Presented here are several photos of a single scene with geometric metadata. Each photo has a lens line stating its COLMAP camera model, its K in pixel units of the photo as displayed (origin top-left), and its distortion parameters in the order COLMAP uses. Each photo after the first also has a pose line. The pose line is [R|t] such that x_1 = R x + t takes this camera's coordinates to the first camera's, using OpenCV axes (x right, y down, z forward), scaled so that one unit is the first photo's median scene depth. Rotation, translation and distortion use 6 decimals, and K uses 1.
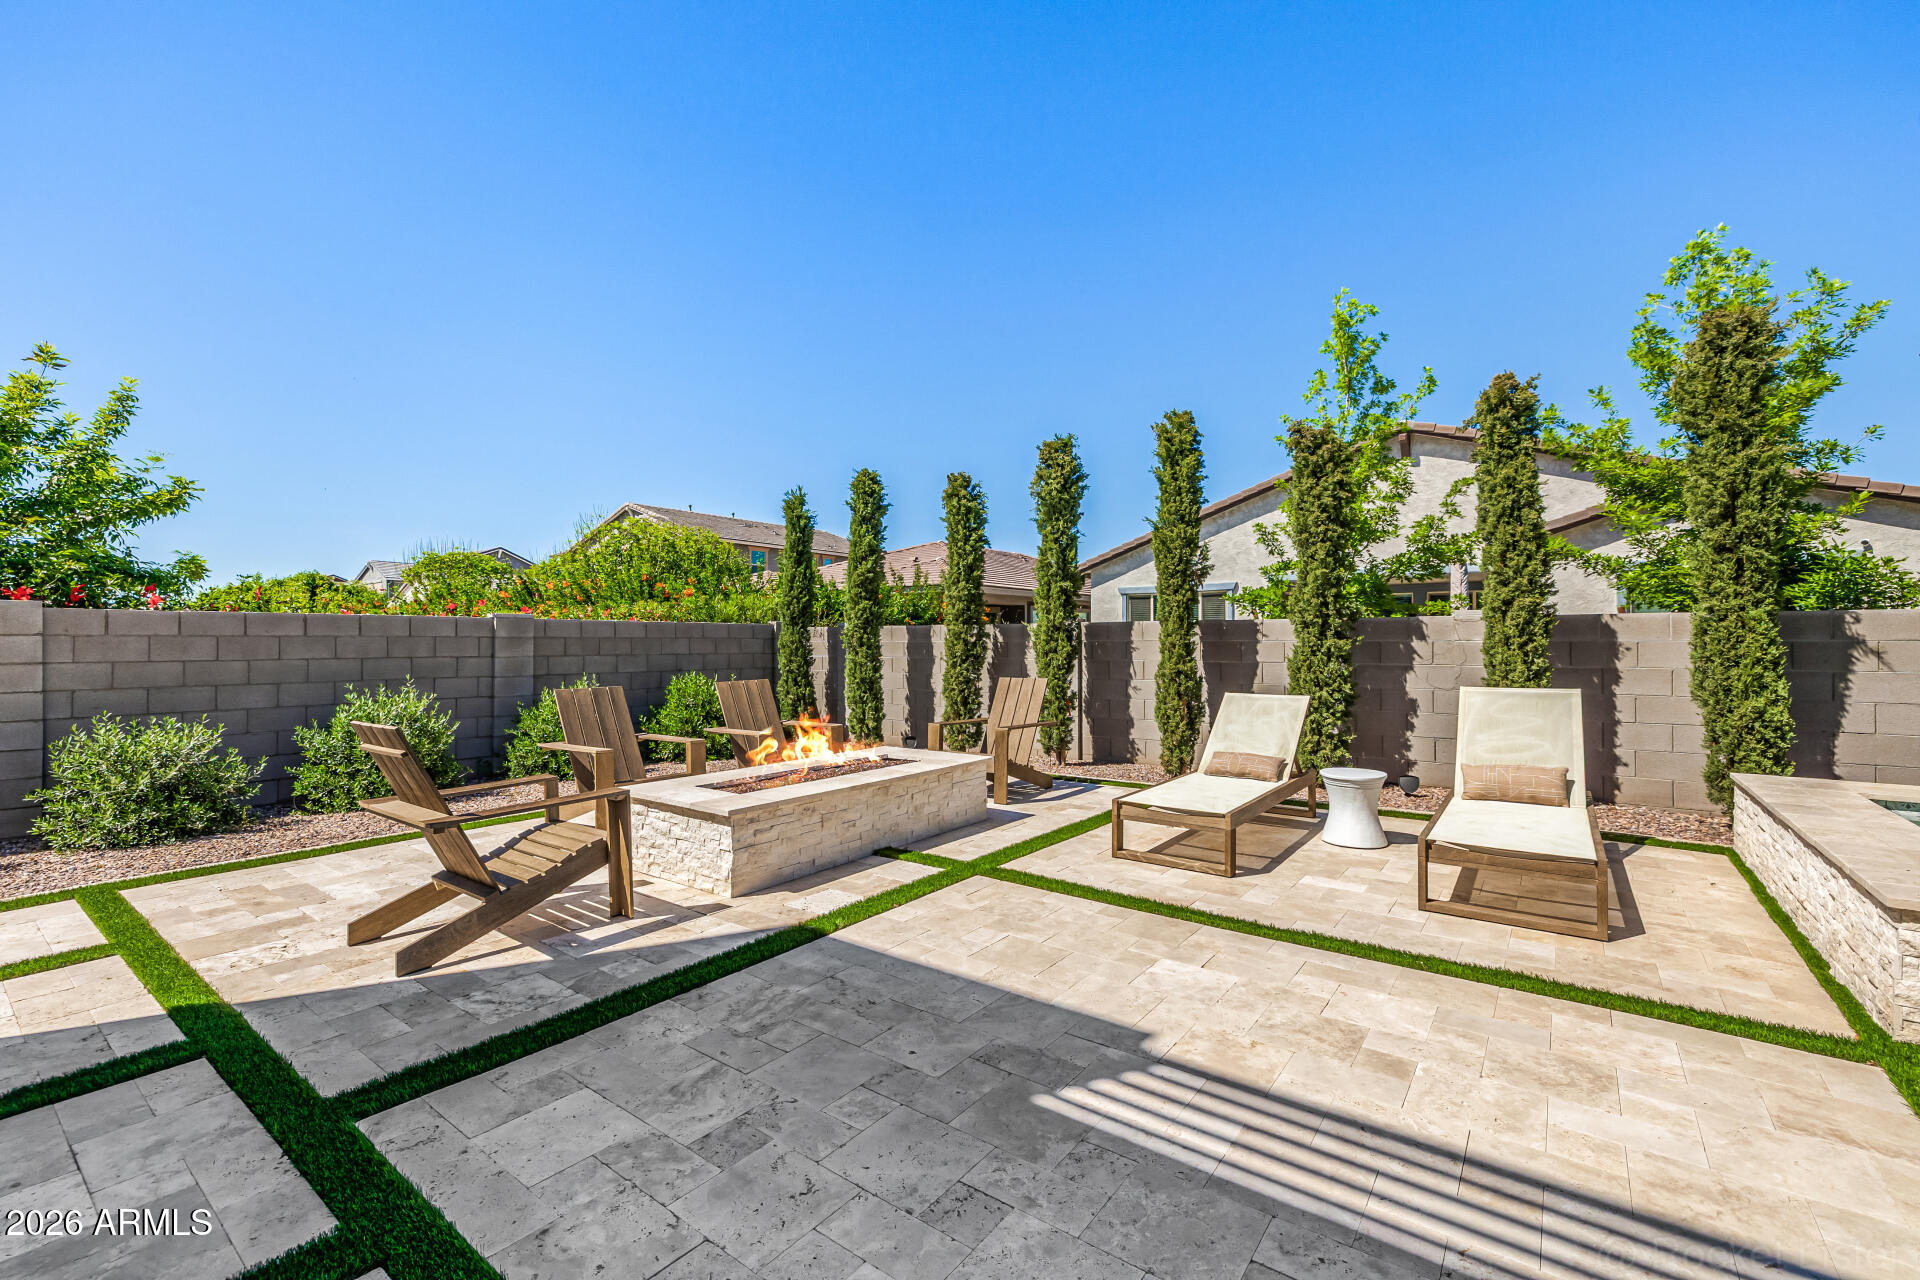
lens RADIAL K [[808.6, 0, 958.3], [0, 808.6, 642.8], [0, 0, 1]] dist [0.001575, -0.000696]
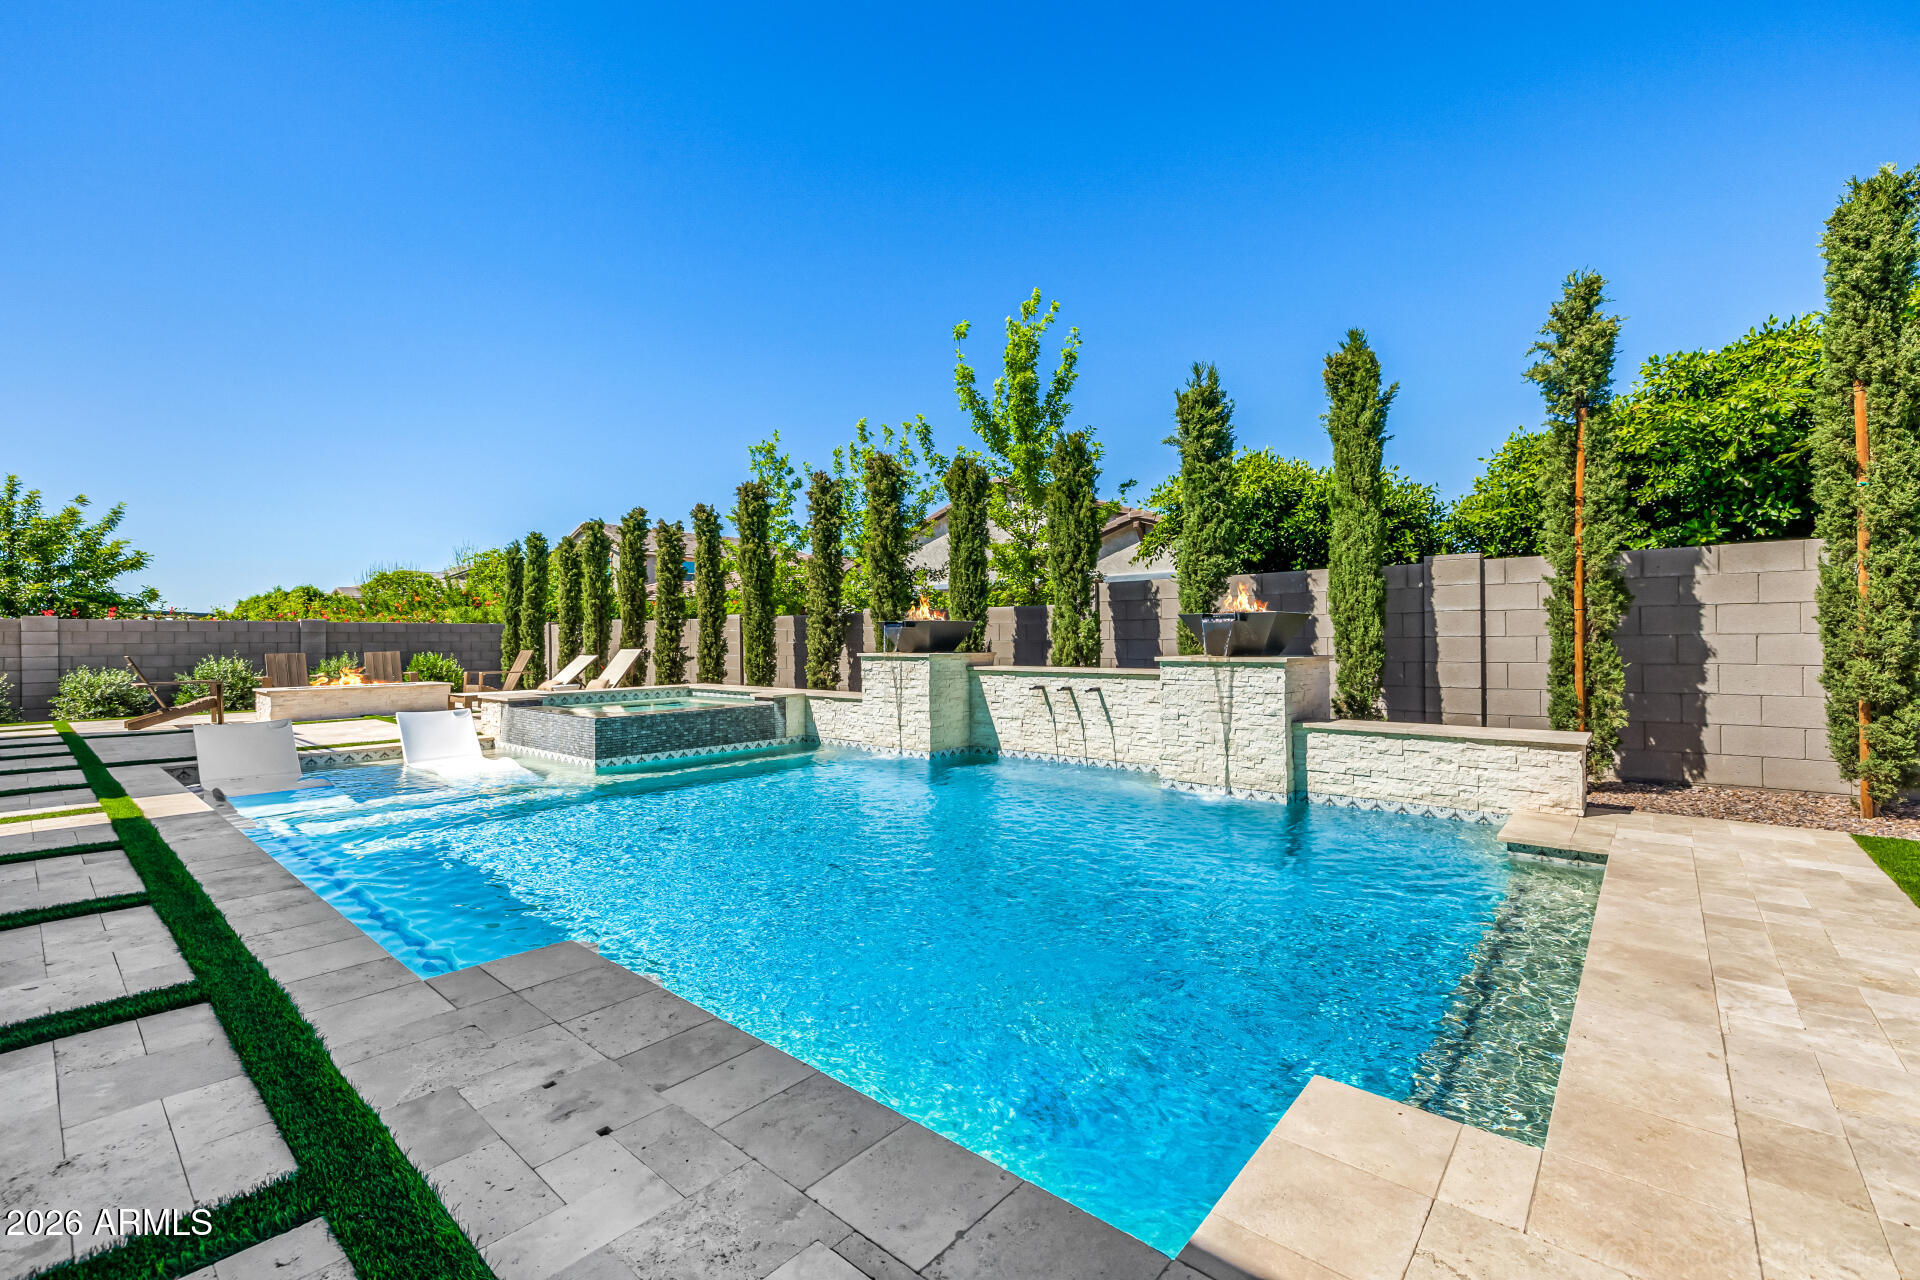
lens RADIAL K [[808.6, 0, 960.4], [0, 808.6, 628.6], [0, 0, 1]] dist [0.001575, -0.000696]
pose [[0.998110, -0.007053, -0.061045, 1.155977], [0.006237, 0.999889, -0.013543, 0.021636], [0.061134, 0.013136, 0.998043, -0.840048]]
